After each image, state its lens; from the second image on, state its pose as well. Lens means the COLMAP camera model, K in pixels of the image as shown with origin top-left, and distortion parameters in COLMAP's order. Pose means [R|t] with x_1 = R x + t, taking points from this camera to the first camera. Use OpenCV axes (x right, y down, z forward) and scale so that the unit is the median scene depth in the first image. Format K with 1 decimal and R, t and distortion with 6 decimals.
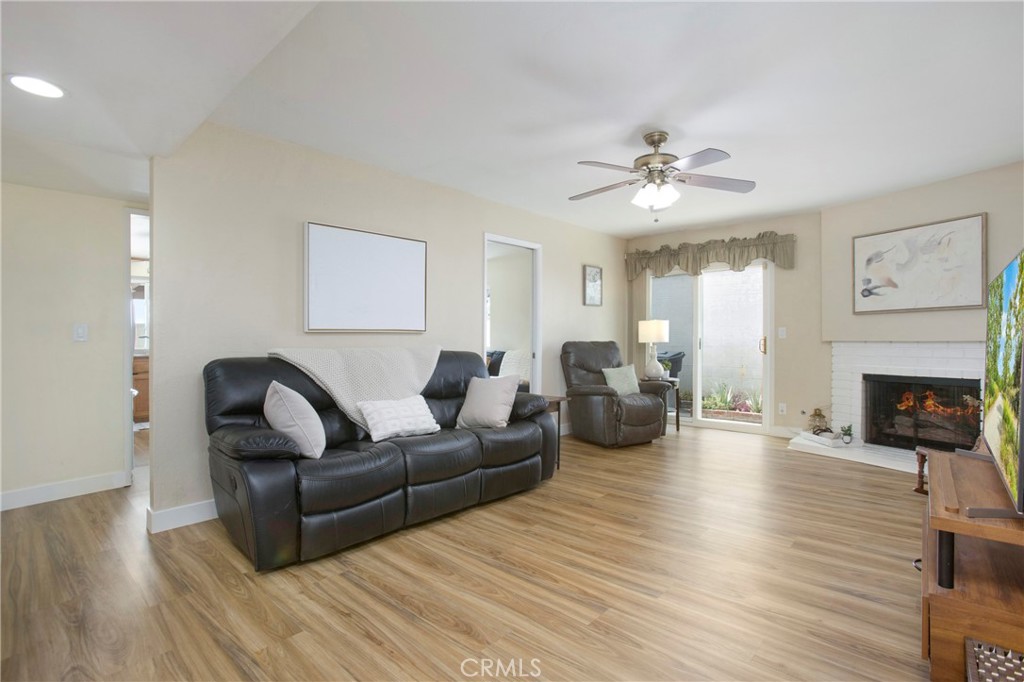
lens RADIAL K [[478.0, 0, 516.4], [0, 478.0, 317.8], [0, 0, 1]] dist [-0.033503, 0.000368]
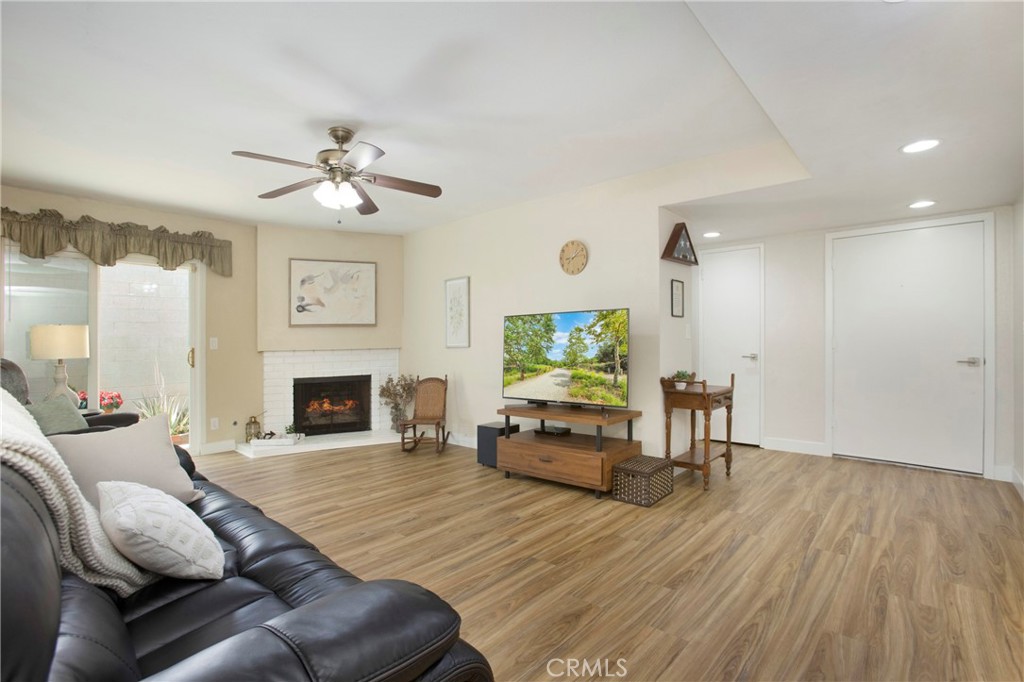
lens RADIAL K [[491.1, 0, 523.2], [0, 491.1, 342.4], [0, 0, 1]] dist [0.000586, 0.000120]
pose [[-0.004133, 0.002065, 0.999989, -0.478995], [-0.025185, 0.999680, -0.002168, 0.019204], [-0.999674, -0.025194, -0.004080, 0.446438]]
